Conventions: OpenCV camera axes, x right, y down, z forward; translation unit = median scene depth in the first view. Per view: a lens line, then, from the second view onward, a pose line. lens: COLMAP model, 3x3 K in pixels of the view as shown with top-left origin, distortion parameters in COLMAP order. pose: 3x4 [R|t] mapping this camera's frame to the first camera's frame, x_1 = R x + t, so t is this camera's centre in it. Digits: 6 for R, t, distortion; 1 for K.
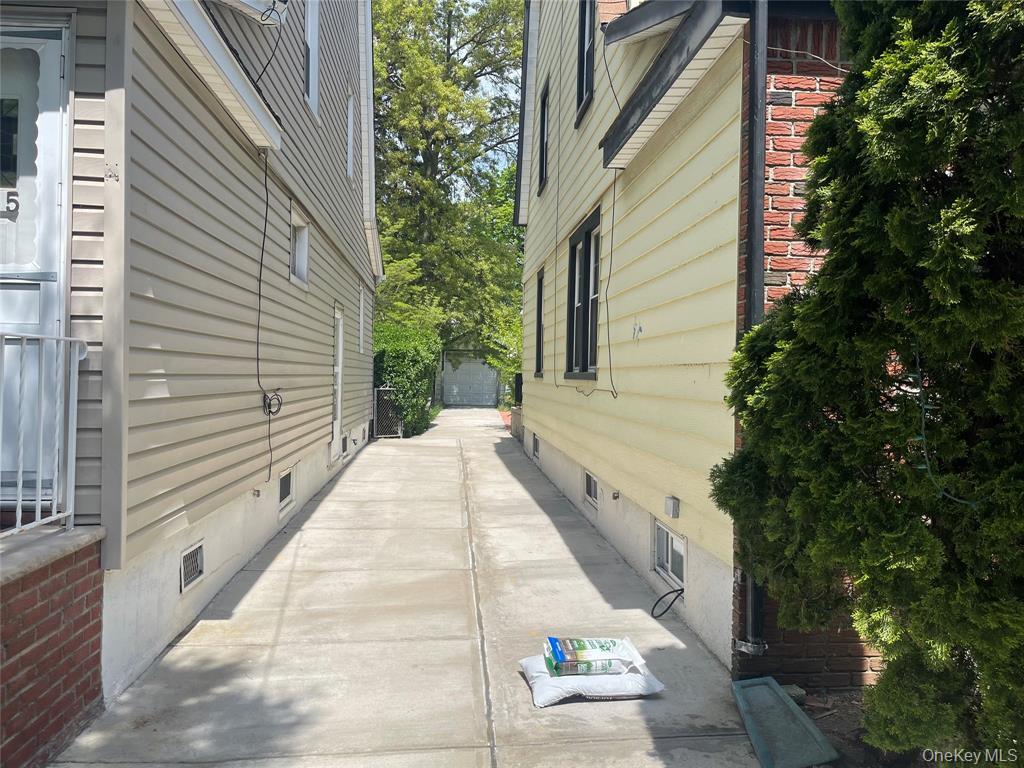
lens RADIAL K [[770.6, 0, 512.0], [0, 770.6, 384.0], [0, 0, 1]] dist [0.088287, -0.112452]
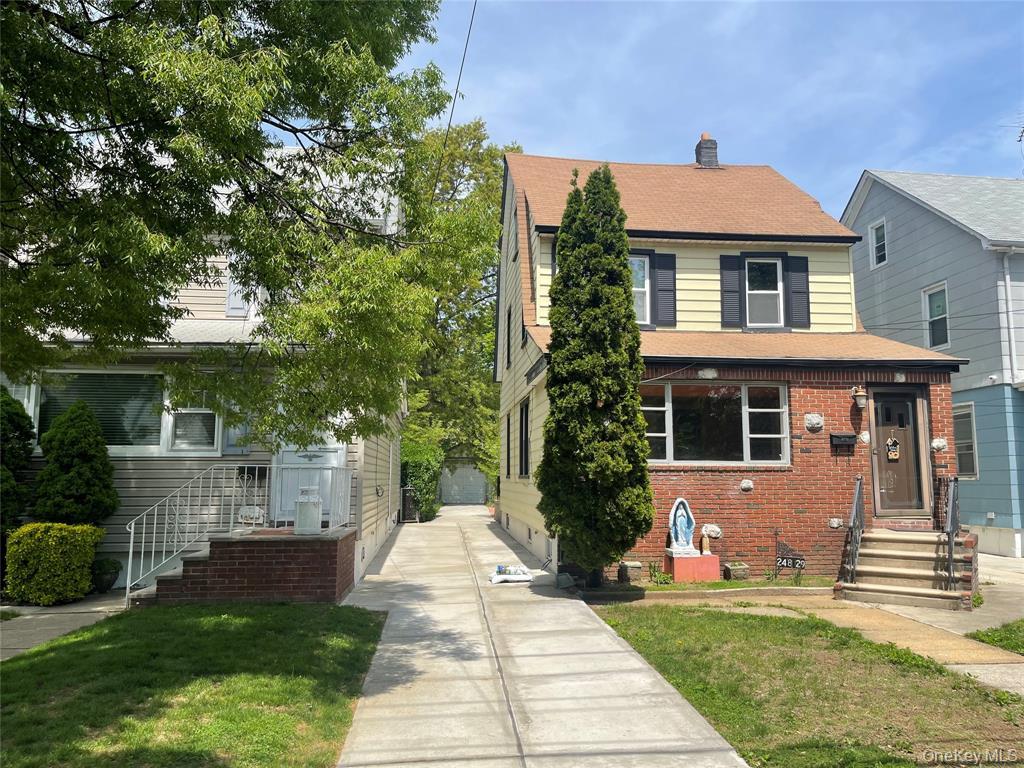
lens RADIAL K [[770.6, 0, 512.0], [0, 770.6, 384.0], [0, 0, 1]] dist [0.088287, -0.112452]
pose [[0.999845, -0.012818, 0.012083, 0.018058], [0.014305, 0.991095, -0.132389, 0.007197], [-0.010279, 0.132541, 0.991124, -0.480800]]
